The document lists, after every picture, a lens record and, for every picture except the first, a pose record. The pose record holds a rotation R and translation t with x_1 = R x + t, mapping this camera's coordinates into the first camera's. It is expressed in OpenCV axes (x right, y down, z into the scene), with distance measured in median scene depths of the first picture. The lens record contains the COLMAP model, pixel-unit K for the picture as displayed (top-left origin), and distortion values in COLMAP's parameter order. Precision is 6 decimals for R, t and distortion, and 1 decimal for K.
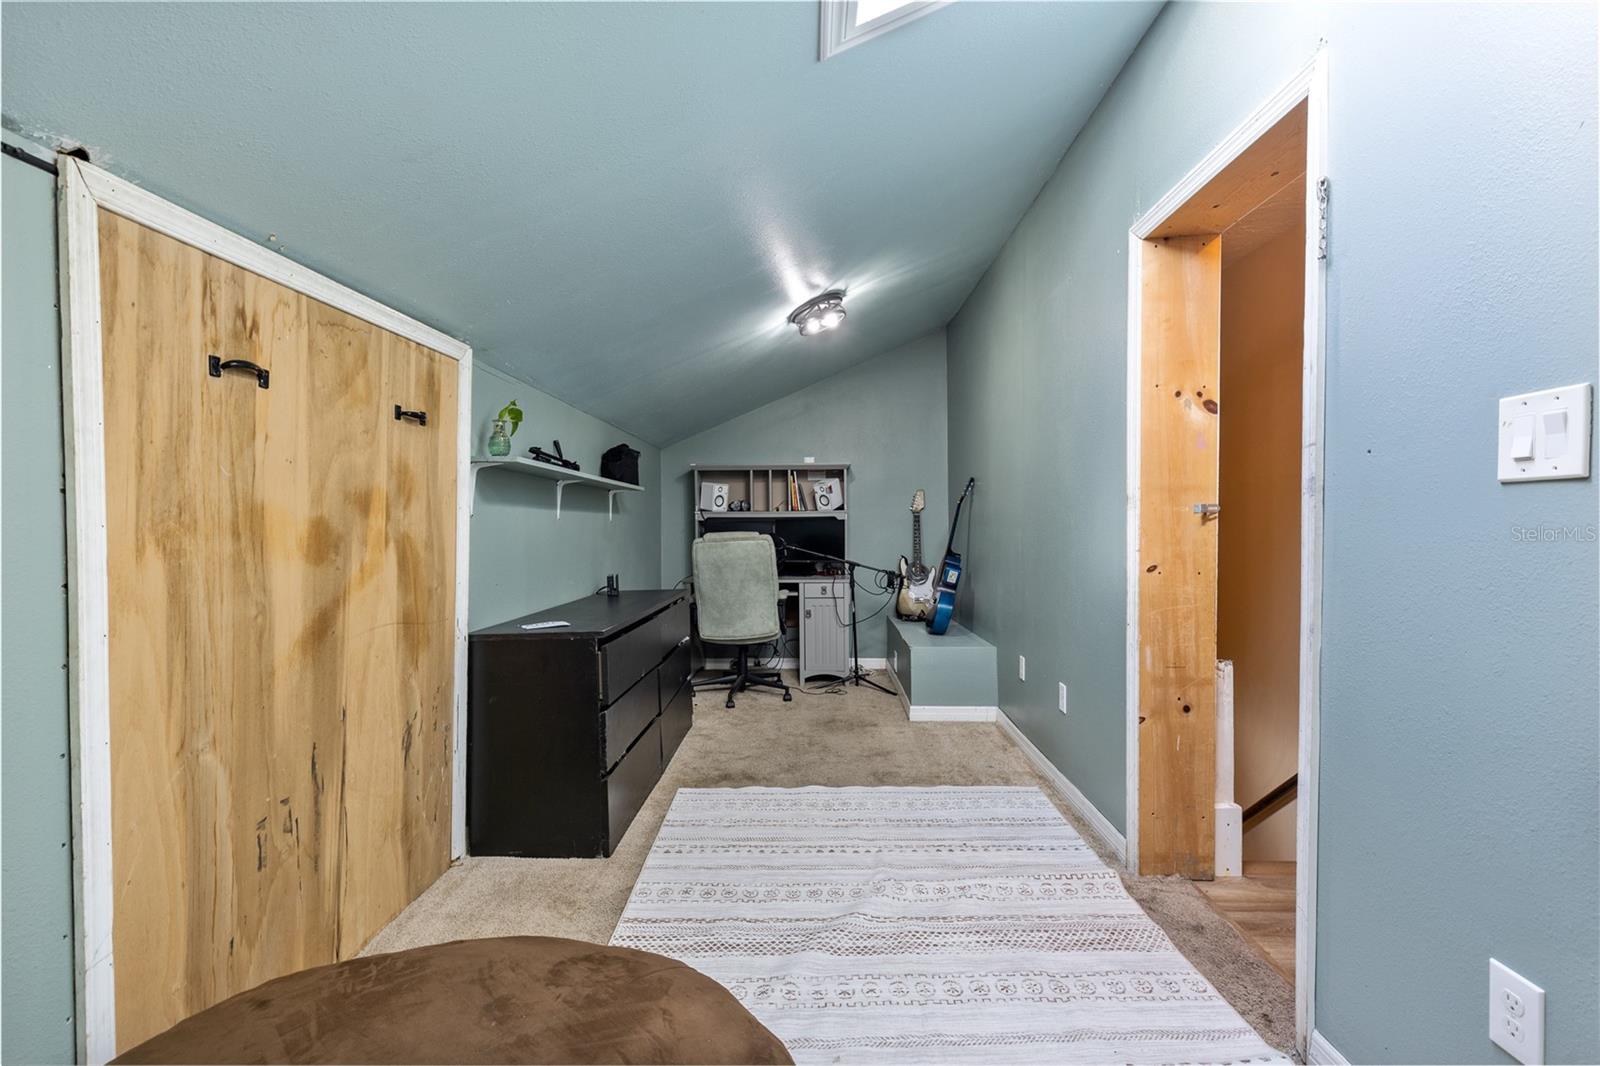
lens RADIAL K [[728.6, 0, 805.1], [0, 728.6, 526.9], [0, 0, 1]] dist [0.010317, -0.002373]
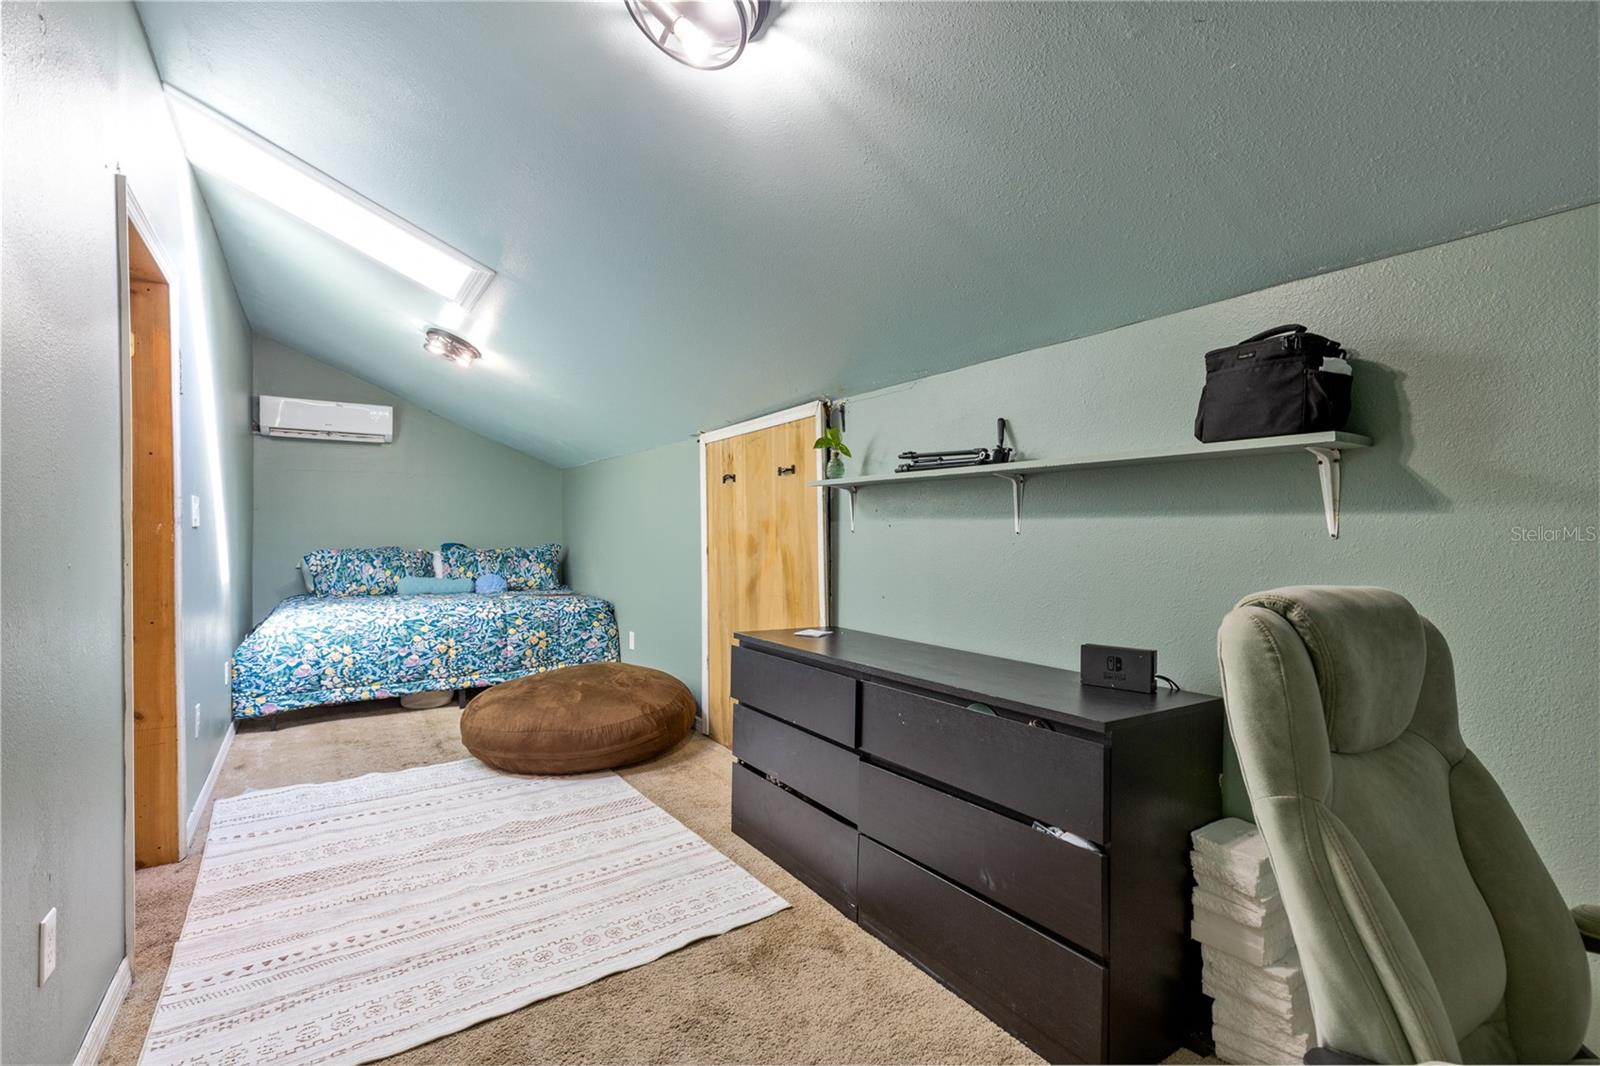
lens RADIAL K [[728.6, 0, 812.9], [0, 728.6, 537.3], [0, 0, 1]] dist [0.010317, -0.002373]
pose [[-0.823350, 0.010488, -0.567437, 0.348241], [0.004315, 0.999916, 0.012220, -0.027668], [0.567517, 0.007613, -0.823326, 2.572866]]
